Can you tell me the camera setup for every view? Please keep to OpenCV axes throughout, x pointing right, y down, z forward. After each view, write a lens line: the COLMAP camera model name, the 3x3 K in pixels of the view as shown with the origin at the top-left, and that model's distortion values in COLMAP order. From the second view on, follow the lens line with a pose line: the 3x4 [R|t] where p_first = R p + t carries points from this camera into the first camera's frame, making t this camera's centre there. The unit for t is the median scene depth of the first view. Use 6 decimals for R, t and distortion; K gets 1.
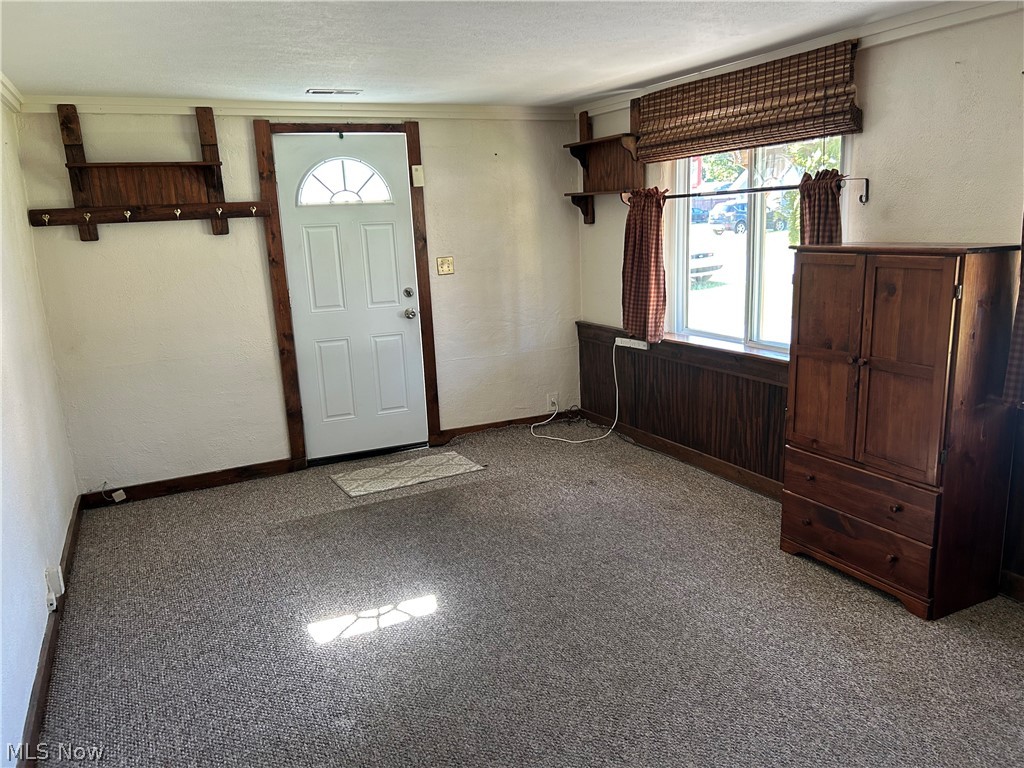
lens RADIAL K [[772.8, 0, 512.1], [0, 772.8, 385.8], [0, 0, 1]] dist [0.060413, -0.072314]
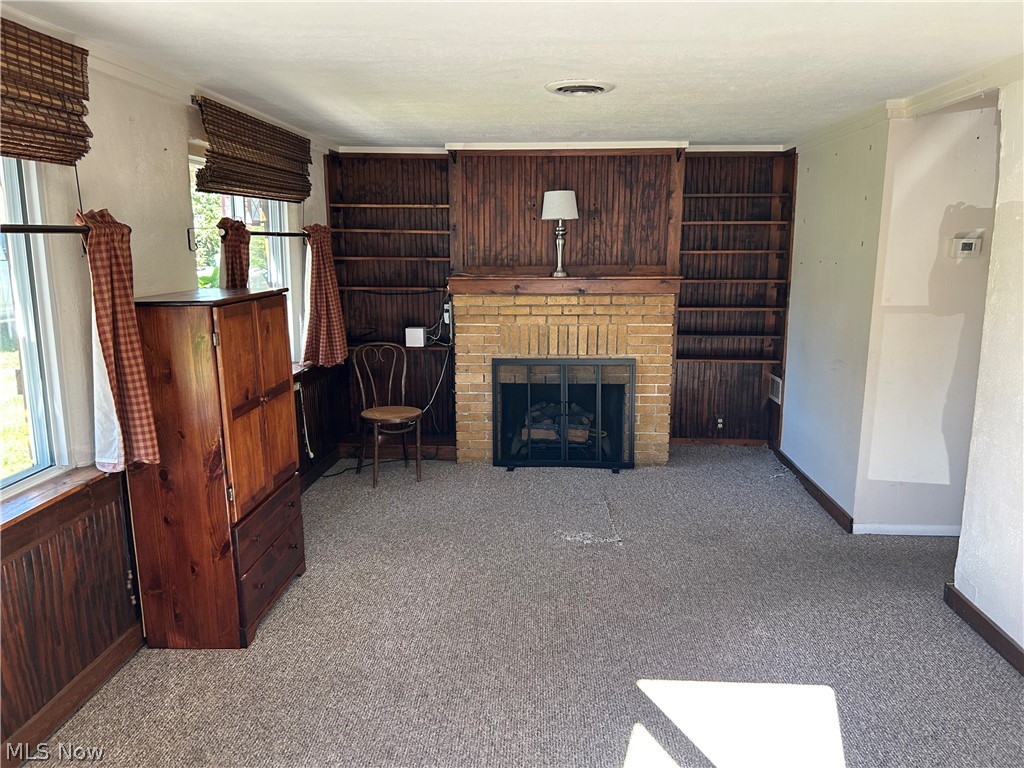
lens RADIAL K [[772.8, 0, 512.6], [0, 772.8, 386.4], [0, 0, 1]] dist [0.060413, -0.072314]
pose [[-0.875891, -0.051965, 0.479703, -0.319624], [0.133996, 0.928882, 0.345286, -0.323845], [-0.463531, 0.366711, -0.806636, 1.475590]]
